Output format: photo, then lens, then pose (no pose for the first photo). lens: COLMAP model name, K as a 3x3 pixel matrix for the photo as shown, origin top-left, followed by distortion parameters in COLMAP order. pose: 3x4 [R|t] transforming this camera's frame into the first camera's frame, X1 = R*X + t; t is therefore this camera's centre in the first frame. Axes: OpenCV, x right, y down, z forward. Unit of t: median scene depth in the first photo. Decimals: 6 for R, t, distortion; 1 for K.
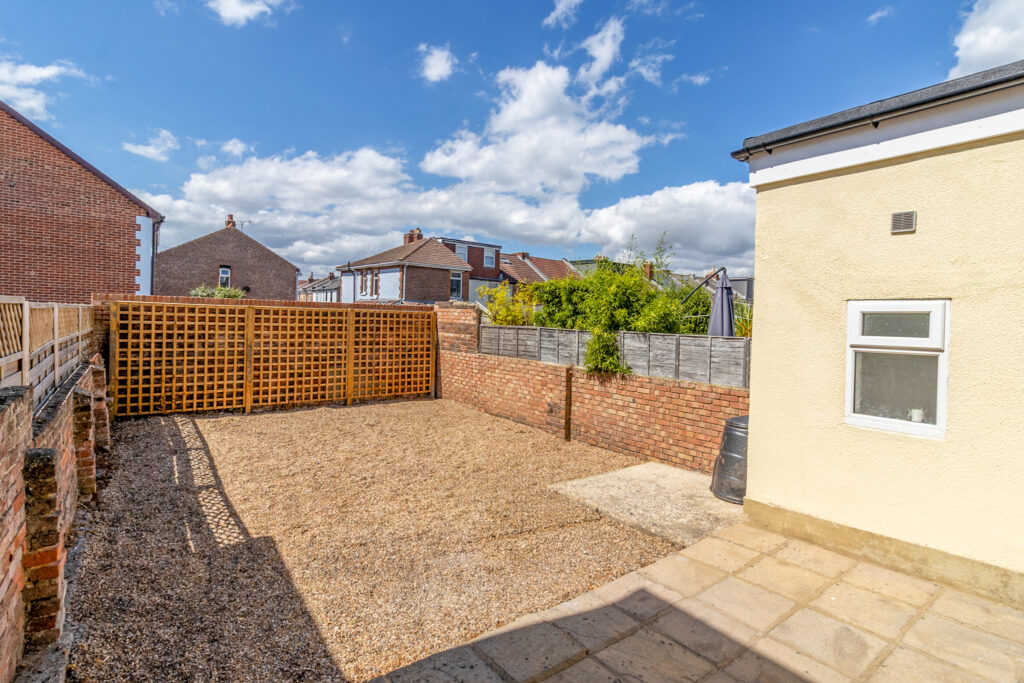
lens RADIAL K [[485.0, 0, 516.7], [0, 485.0, 332.1], [0, 0, 1]] dist [-0.000705, -0.000151]
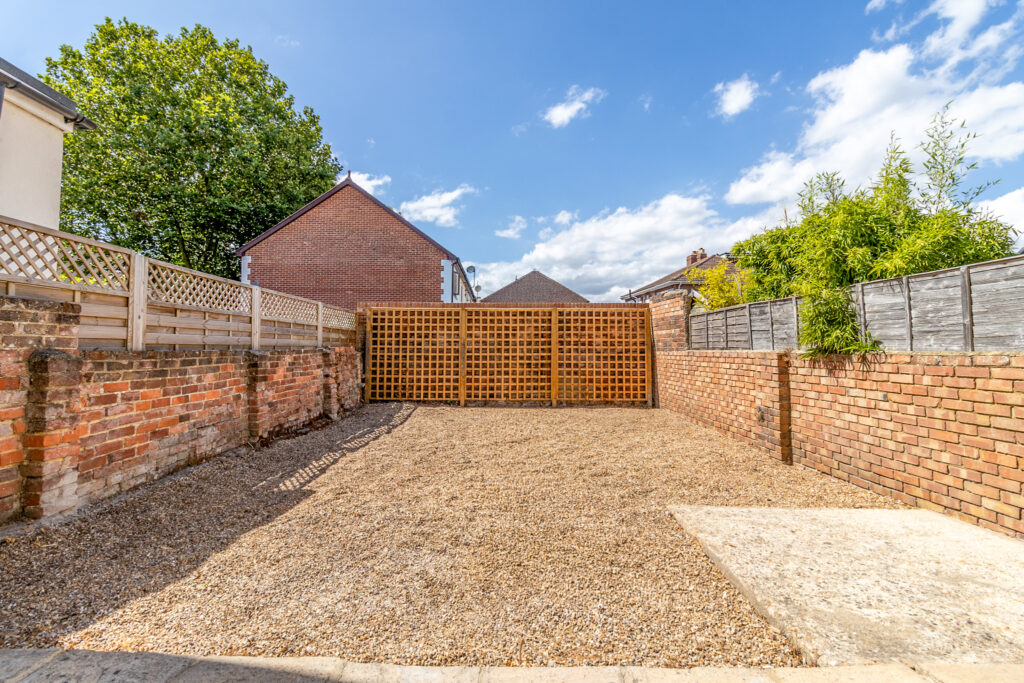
lens RADIAL K [[460.5, 0, 511.9], [0, 460.5, 326.0], [0, 0, 1]] dist [-0.012661, 0.000270]
pose [[0.795367, -0.056960, -0.603446, 0.165802], [0.001664, 0.995776, -0.091799, 0.079724], [0.606126, 0.072009, 0.792102, 0.224162]]
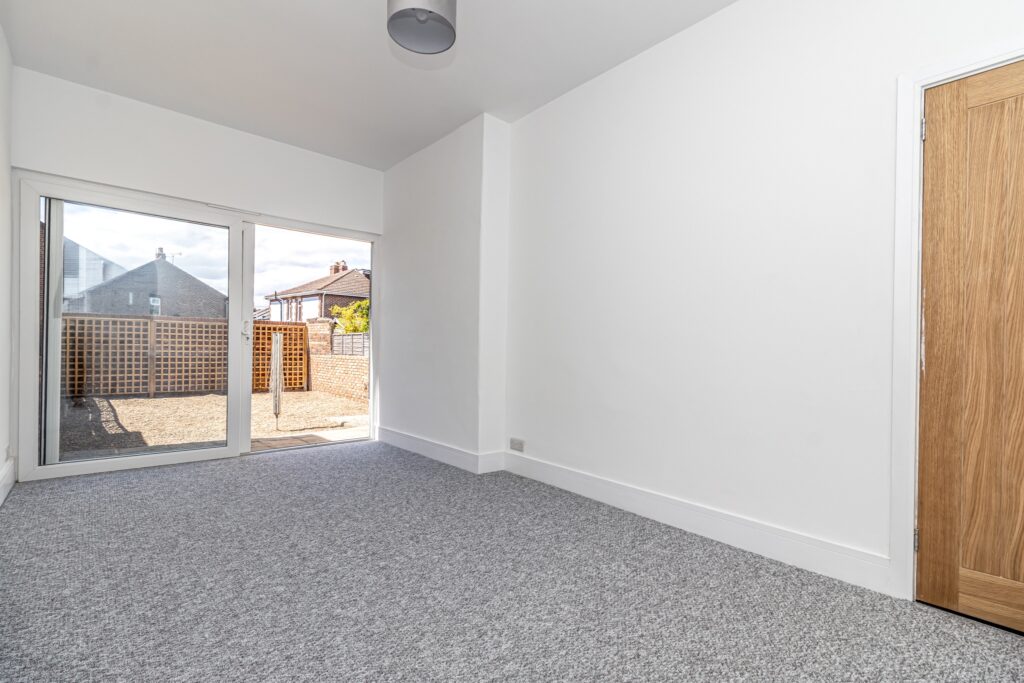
lens RADIAL K [[476.9, 0, 518.3], [0, 476.9, 357.0], [0, 0, 1]] dist [0.000555, -0.000236]
pose [[0.995721, -0.014315, 0.091292, 0.354780], [0.015154, 0.999849, -0.008500, 0.075633], [-0.091157, 0.009847, 0.995788, -0.440295]]
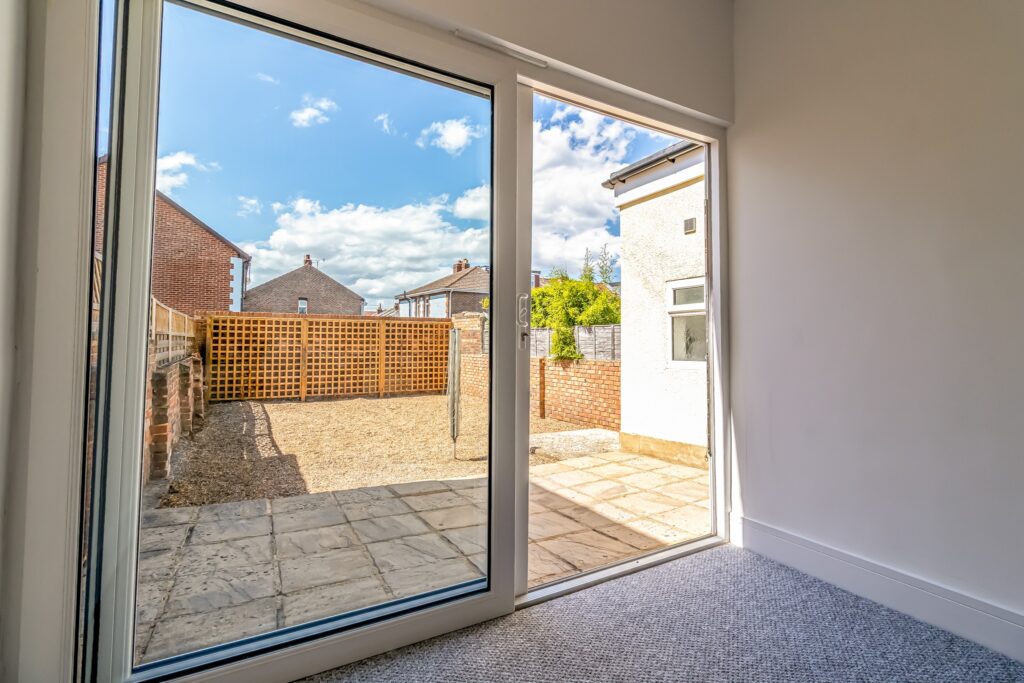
lens RADIAL K [[468.5, 0, 513.0], [0, 468.5, 331.9], [0, 0, 1]] dist [-0.000396, -0.000291]
pose [[0.990913, -0.026919, -0.131782, 0.164894], [0.019741, 0.998265, -0.055475, 0.059942], [0.133047, 0.052369, 0.989725, -0.166791]]
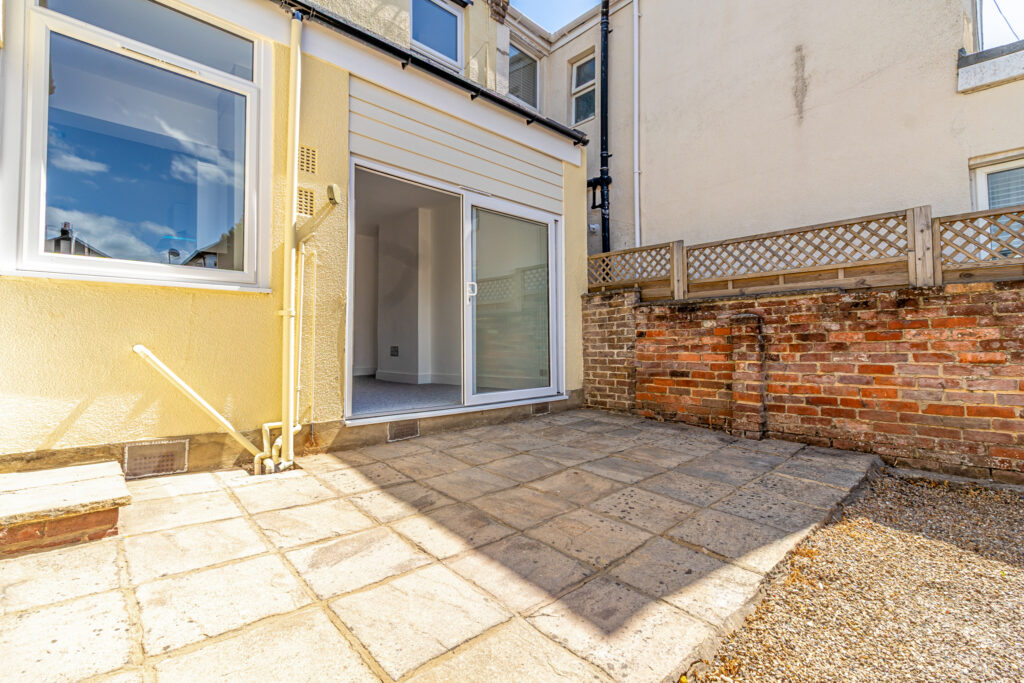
lens RADIAL K [[468.5, 0, 513.0], [0, 468.5, 331.9], [0, 0, 1]] dist [-0.000396, -0.000291]
pose [[-0.994375, -0.032951, -0.100658, 0.144148], [-0.032882, 0.999456, -0.002348, 0.082777], [0.100681, 0.000976, -0.994918, 0.509189]]
